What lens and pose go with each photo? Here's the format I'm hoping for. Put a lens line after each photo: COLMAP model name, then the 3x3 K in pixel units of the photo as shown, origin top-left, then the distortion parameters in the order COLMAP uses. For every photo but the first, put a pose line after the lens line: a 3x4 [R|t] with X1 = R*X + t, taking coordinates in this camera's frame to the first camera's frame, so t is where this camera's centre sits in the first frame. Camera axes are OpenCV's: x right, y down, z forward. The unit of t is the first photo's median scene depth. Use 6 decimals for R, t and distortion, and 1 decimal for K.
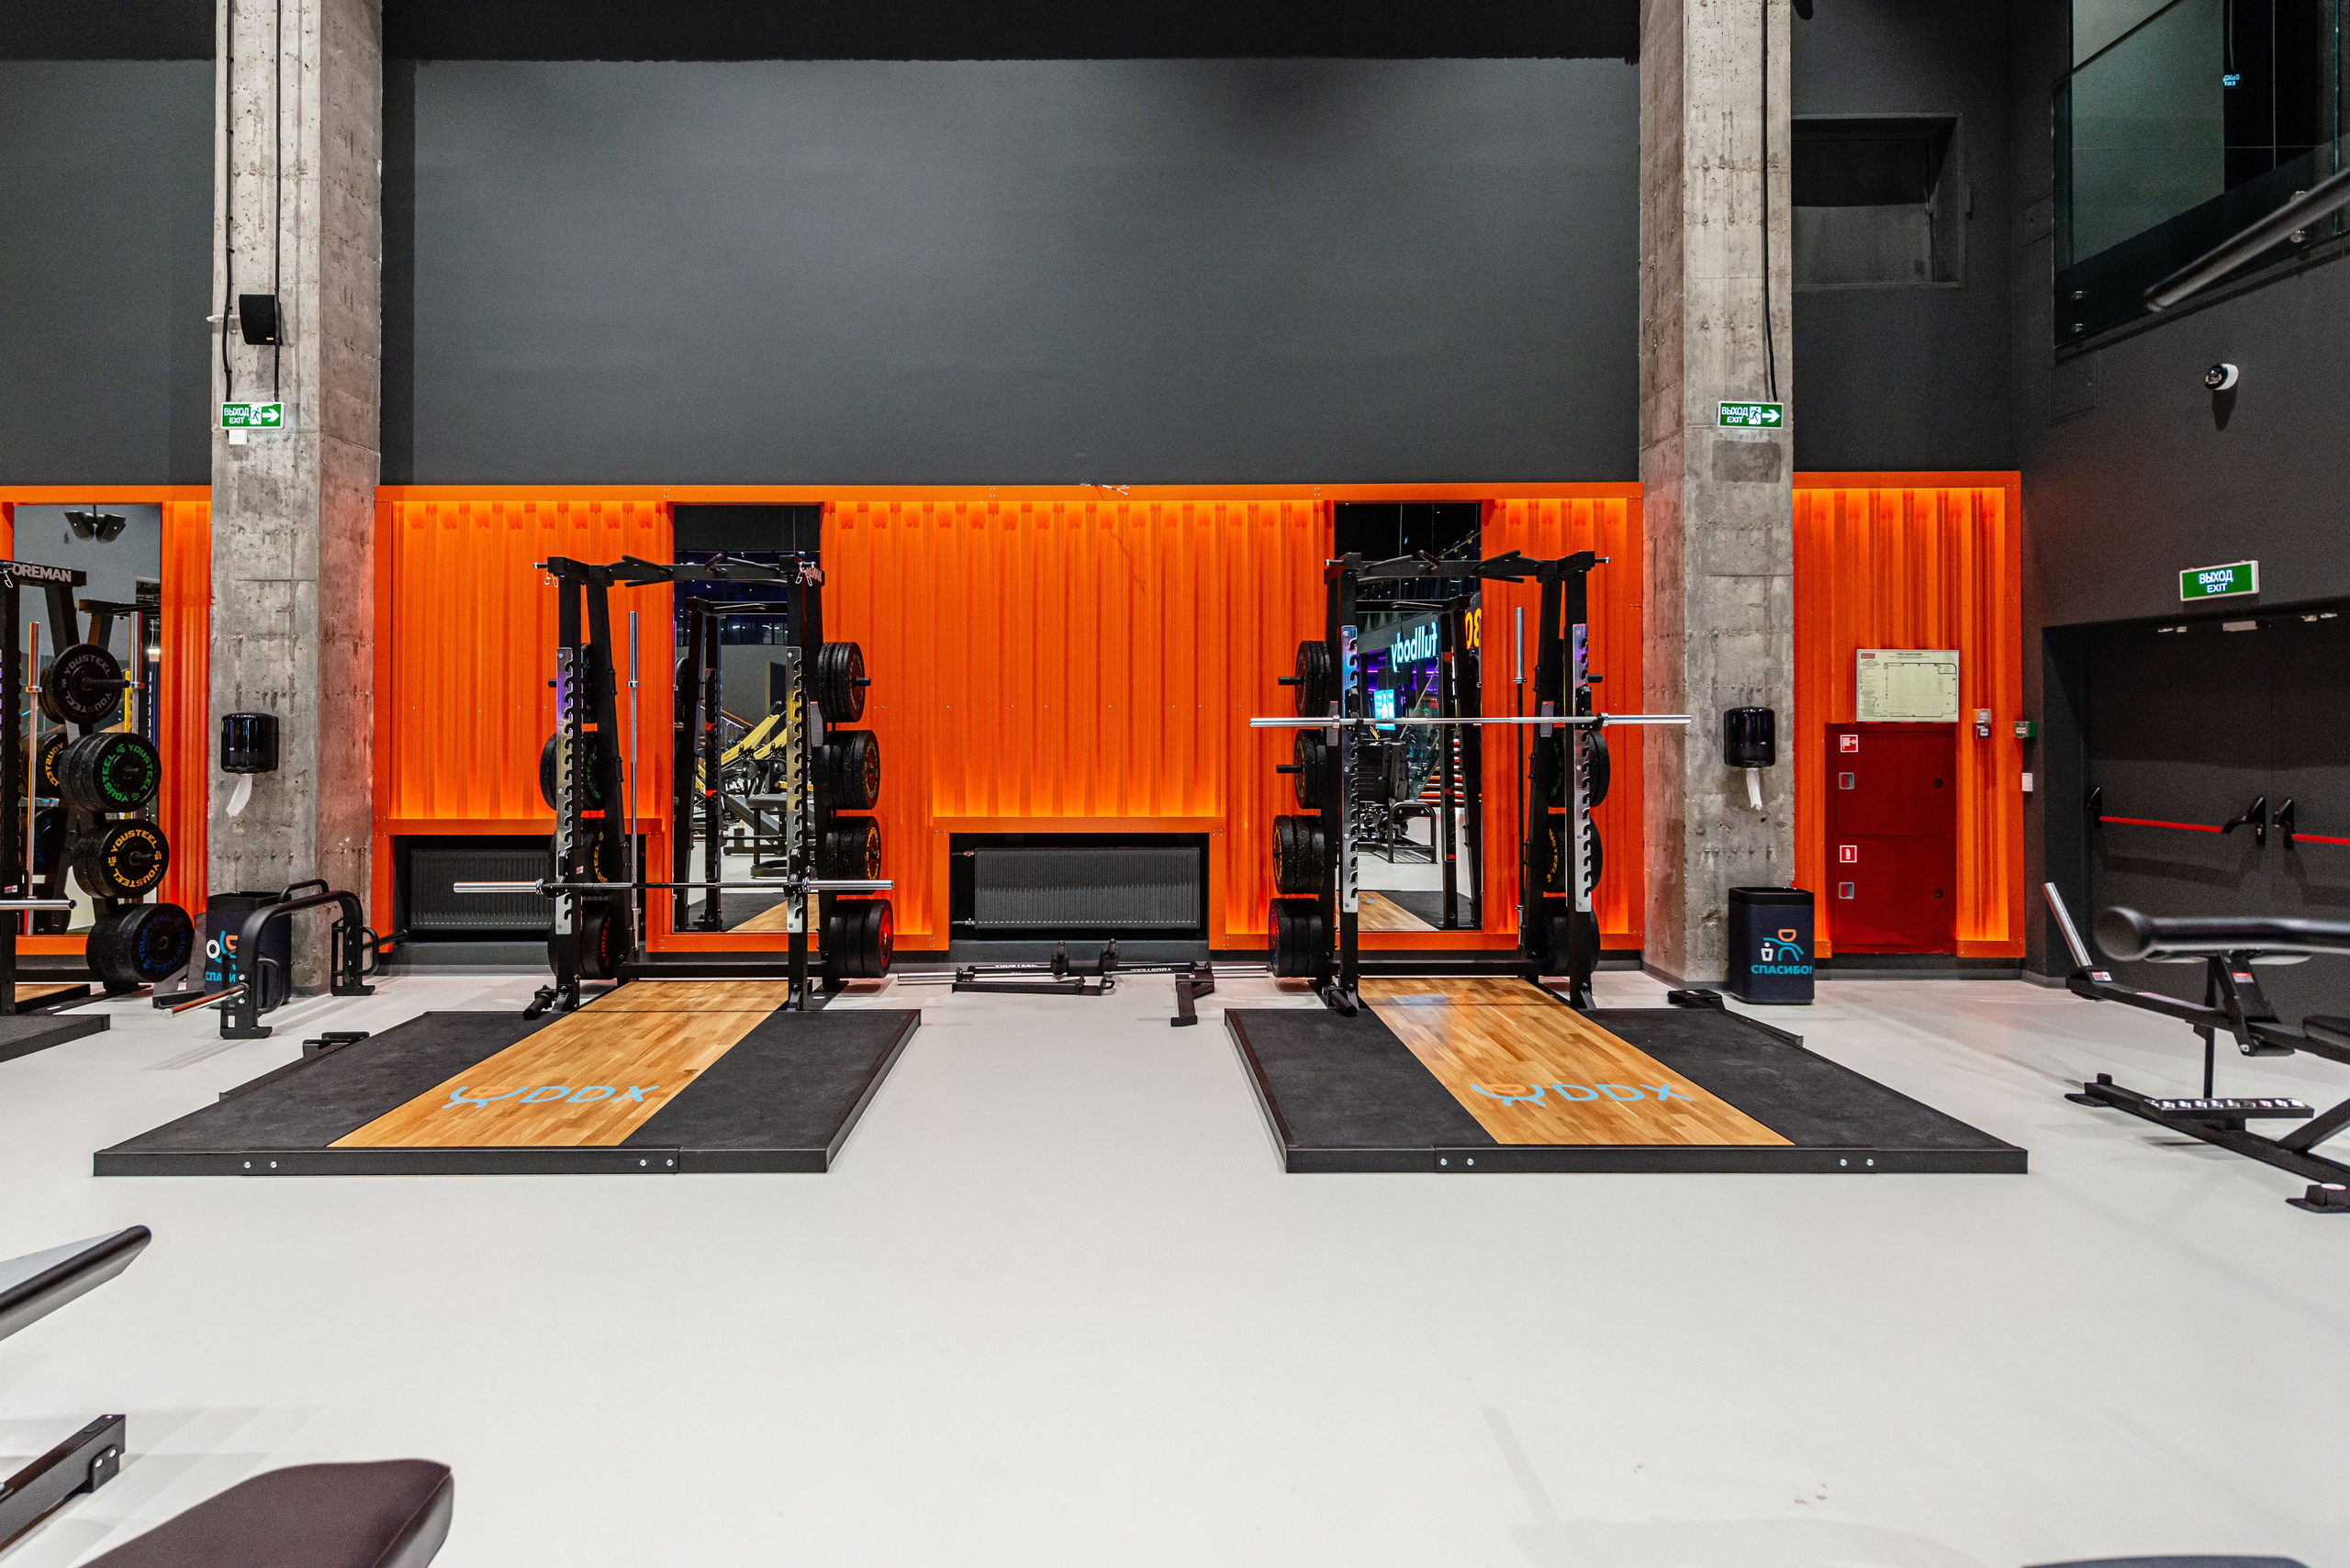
lens RADIAL K [[1134.5, 0, 1102.8], [0, 1134.5, 722.1], [0, 0, 1]] dist [0.002121, -0.000820]
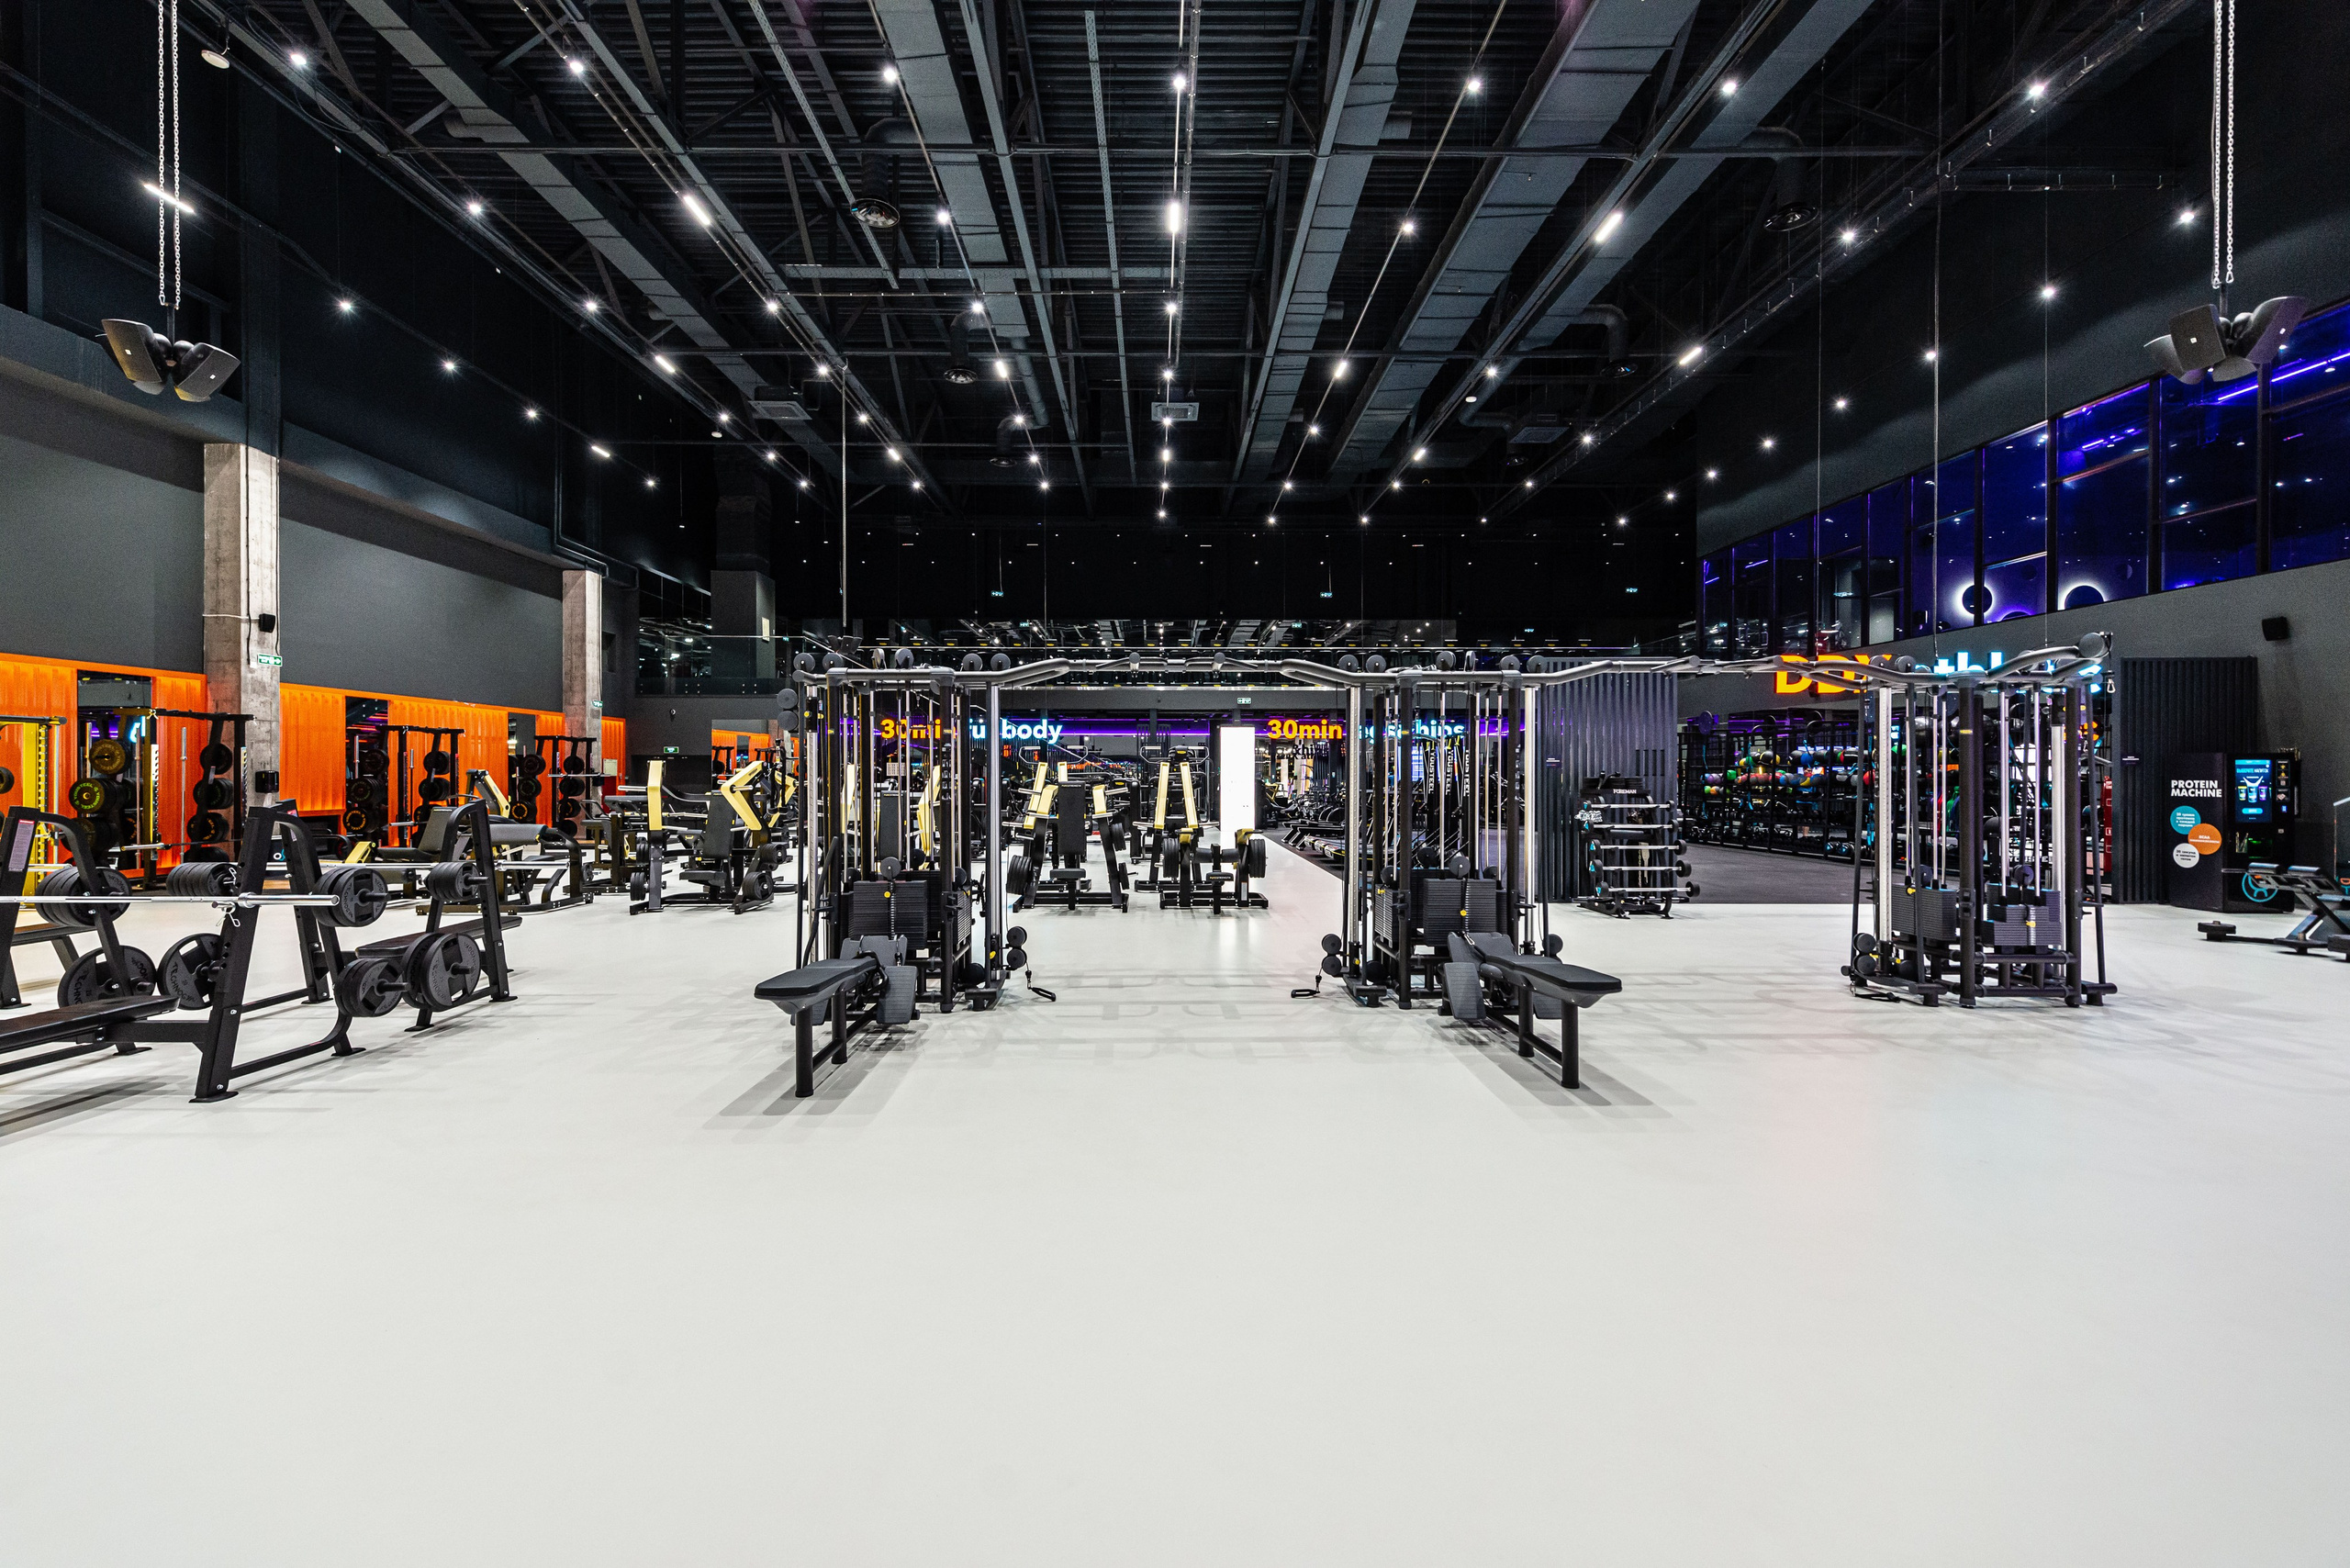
lens RADIAL K [[936.7, 0, 1172.7], [0, 936.7, 785.8], [0, 0, 1]] dist [0.009836, -0.001559]
pose [[-0.020529, -0.006764, 0.999766, -2.719472], [-0.017501, 0.999826, 0.006405, -0.020981], [-0.999636, -0.017366, -0.020644, -0.986795]]
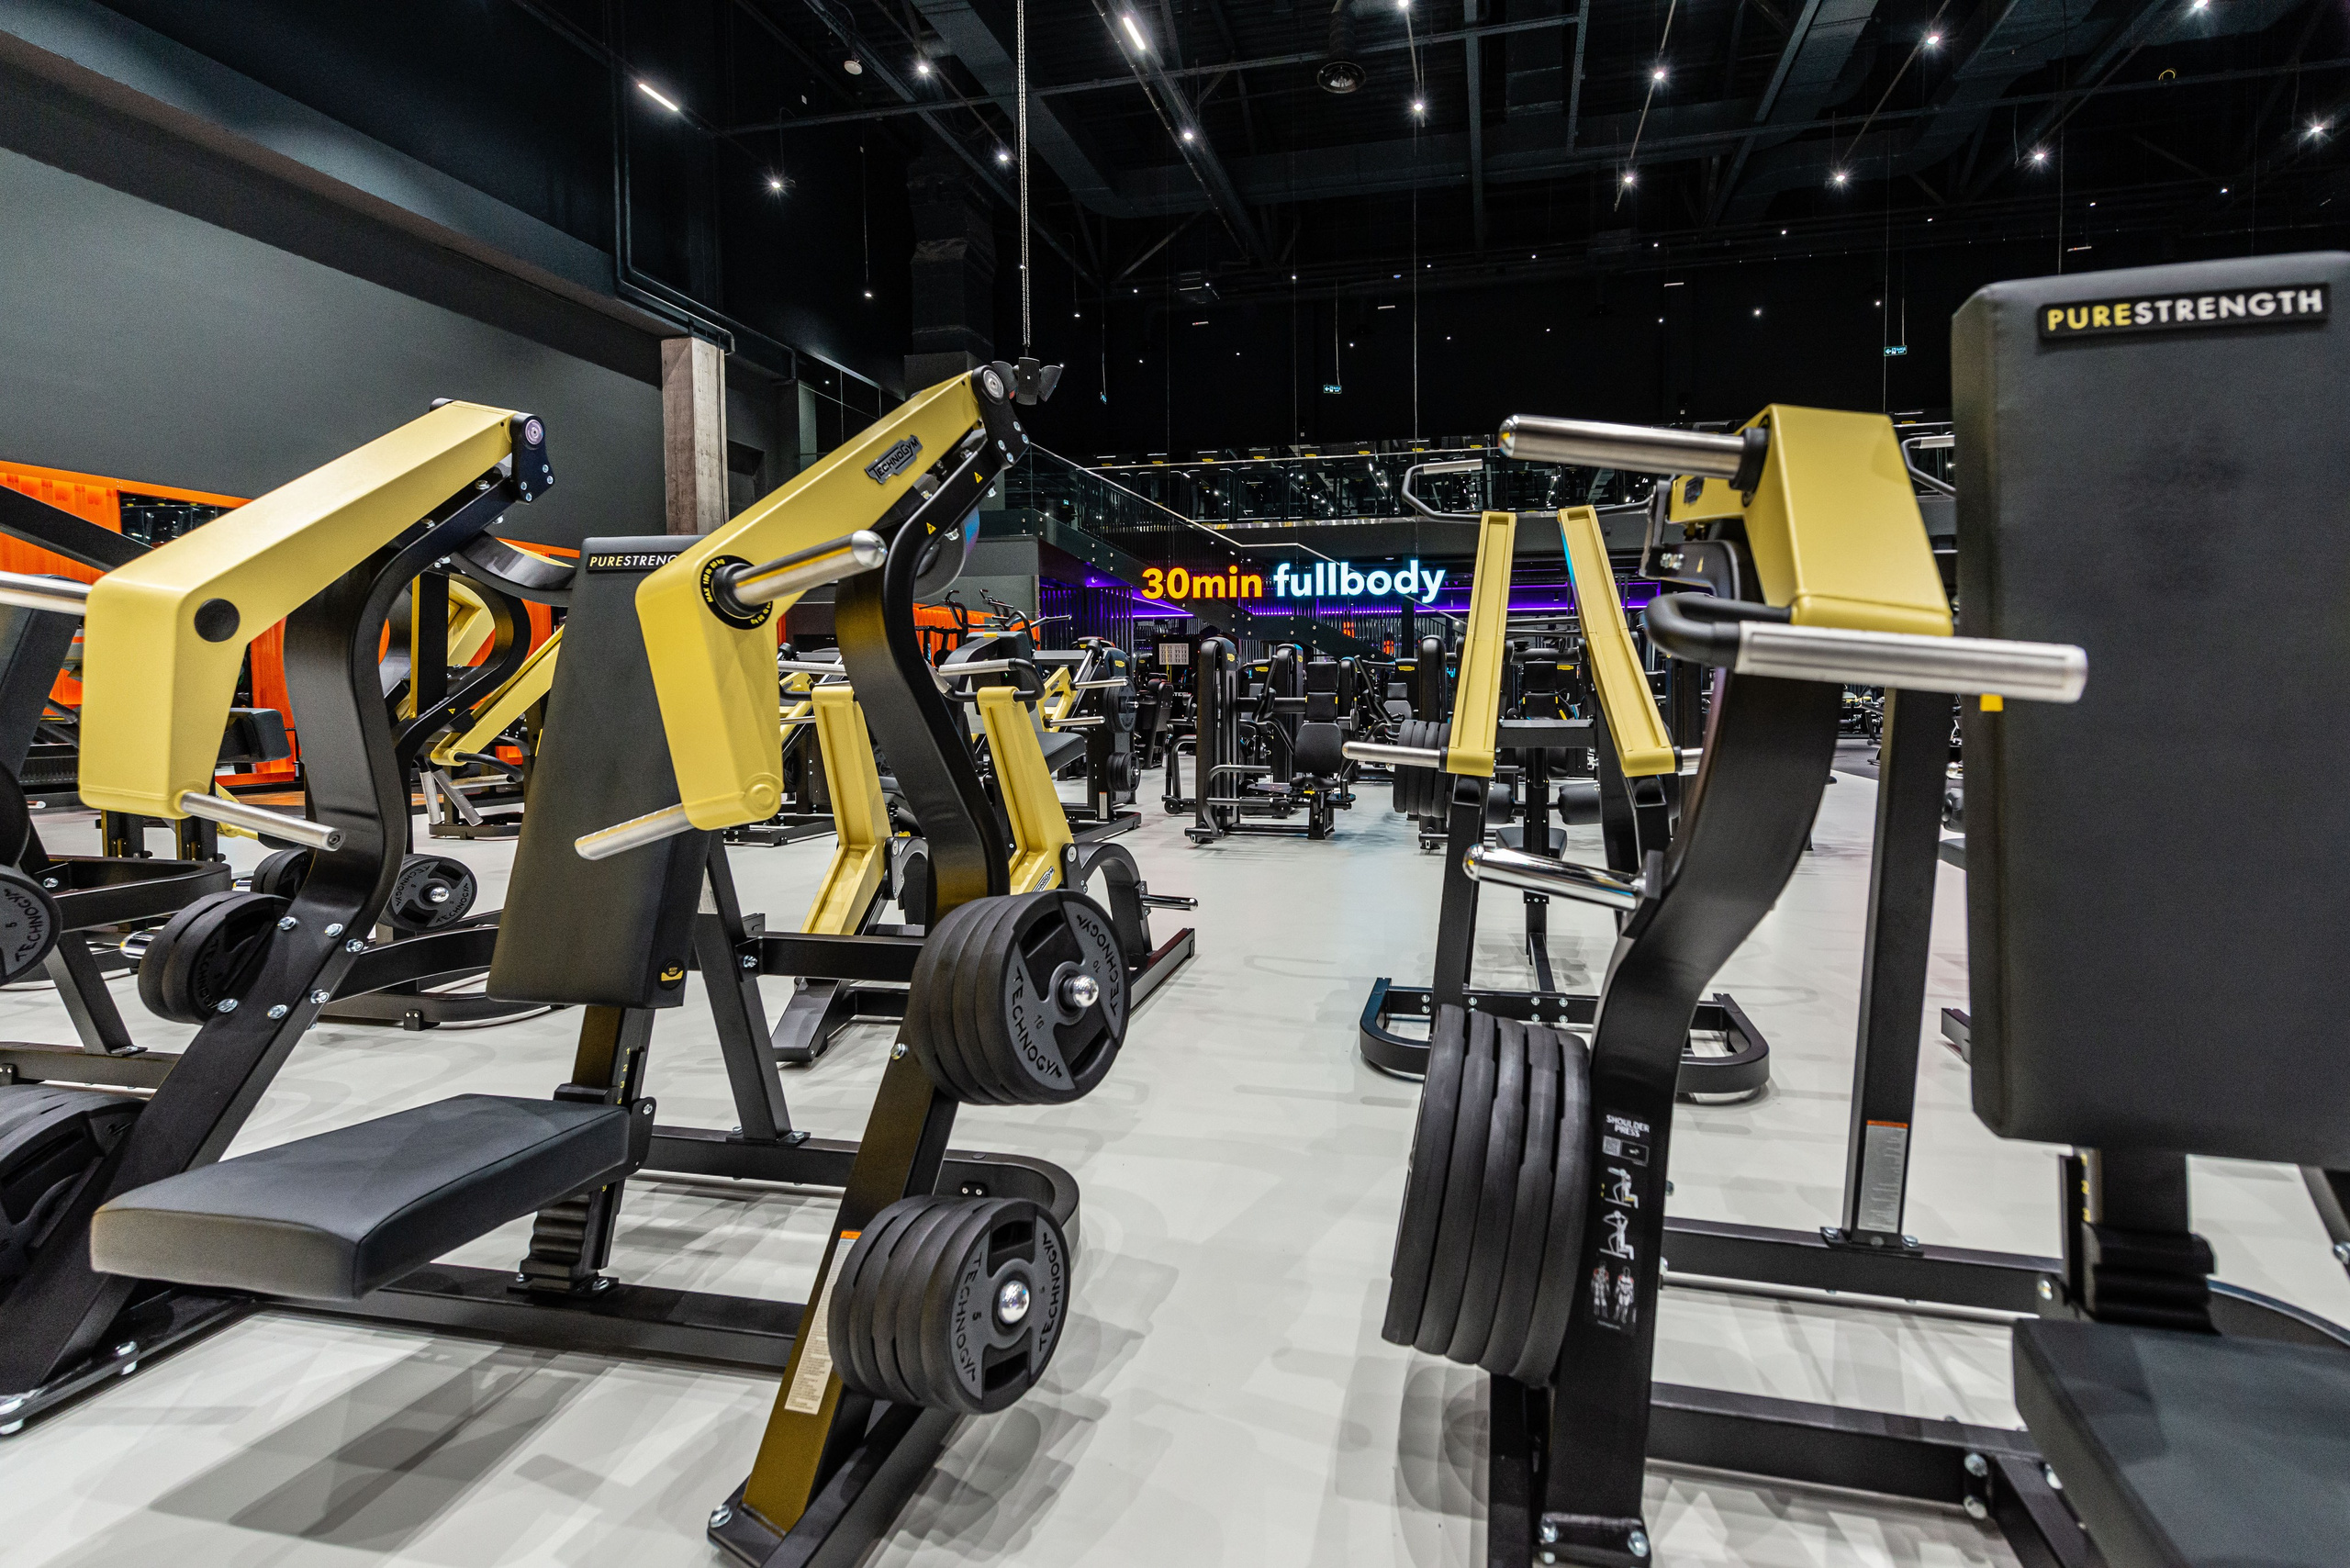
lens RADIAL K [[936.7, 0, 1287.6], [0, 936.7, 740.6], [0, 0, 1]] dist [0.009836, -0.001559]
pose [[0.199996, -0.047719, 0.978634, -1.264024], [-0.013705, 0.998579, 0.051492, 0.044581], [-0.979701, -0.023710, 0.199058, -0.724317]]
